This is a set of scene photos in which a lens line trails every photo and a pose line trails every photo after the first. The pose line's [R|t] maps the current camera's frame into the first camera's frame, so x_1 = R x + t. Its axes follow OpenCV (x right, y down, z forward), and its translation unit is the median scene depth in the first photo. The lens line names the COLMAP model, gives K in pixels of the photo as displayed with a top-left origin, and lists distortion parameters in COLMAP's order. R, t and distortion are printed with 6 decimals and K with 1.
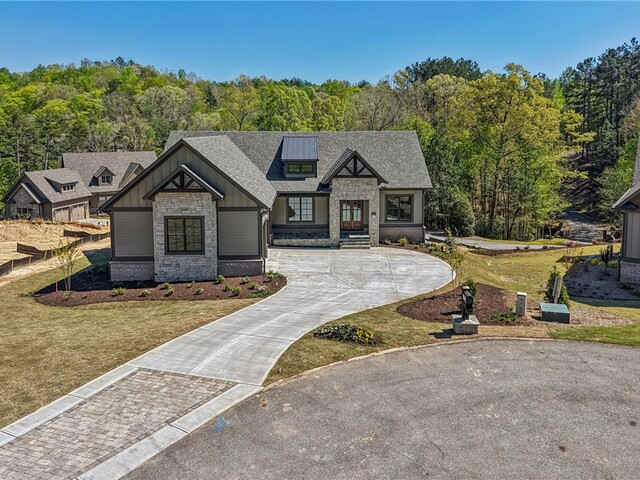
lens RADIAL K [[490.5, 0, 323.3], [0, 490.5, 237.0], [0, 0, 1]] dist [0.004473, -0.017350]
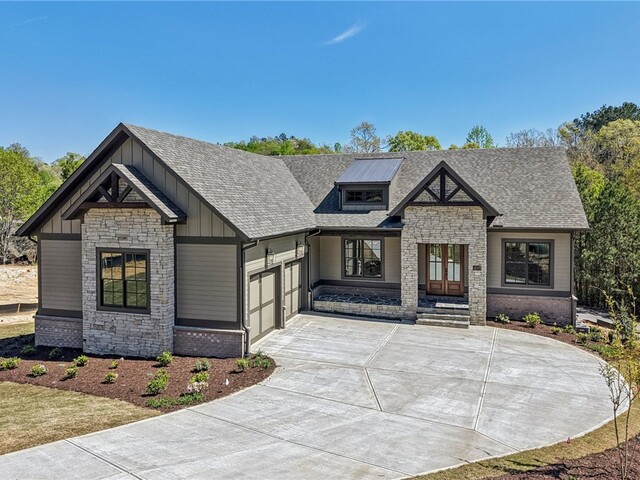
lens RADIAL K [[490.5, 0, 316.6], [0, 490.5, 245.1], [0, 0, 1]] dist [0.004473, -0.017350]
pose [[0.946642, 0.025456, -0.321280, 0.109956], [-0.066588, 0.990815, -0.117694, 0.007145], [0.315333, 0.132808, 0.939642, 0.382528]]
